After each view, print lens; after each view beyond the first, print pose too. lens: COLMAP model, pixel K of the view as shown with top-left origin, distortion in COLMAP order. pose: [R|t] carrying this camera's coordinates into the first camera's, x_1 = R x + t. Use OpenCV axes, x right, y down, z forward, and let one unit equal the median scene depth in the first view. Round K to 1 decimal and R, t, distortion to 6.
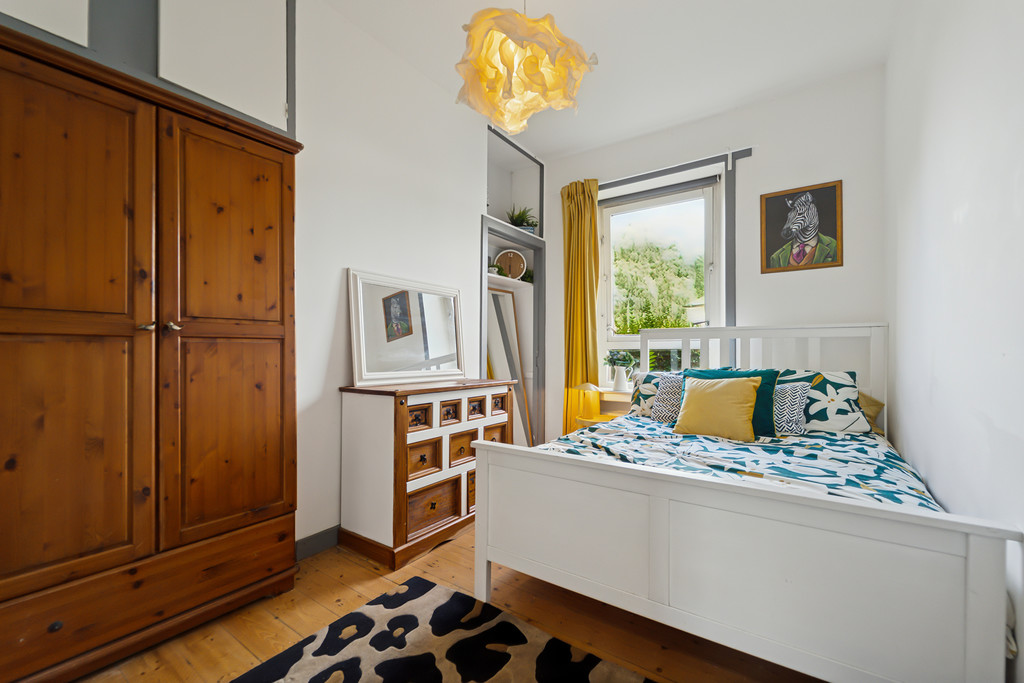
lens RADIAL K [[424.0, 0, 513.3], [0, 424.0, 352.9], [0, 0, 1]] dist [-0.001209, -0.000236]
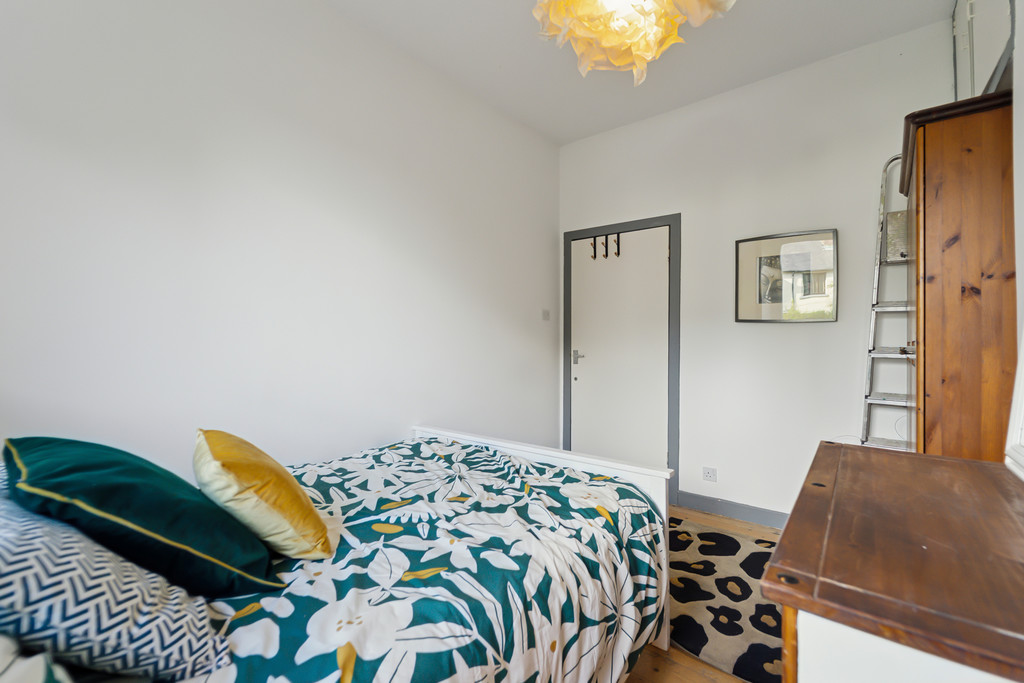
lens RADIAL K [[423.8, 0, 518.6], [0, 423.8, 328.2], [0, 0, 1]] dist [-0.001029, -0.000151]
pose [[-0.998170, 0.002687, 0.060406, 0.209683], [0.002728, 0.999996, 0.000584, -0.124669], [-0.060404, 0.000748, -0.998174, 2.196076]]
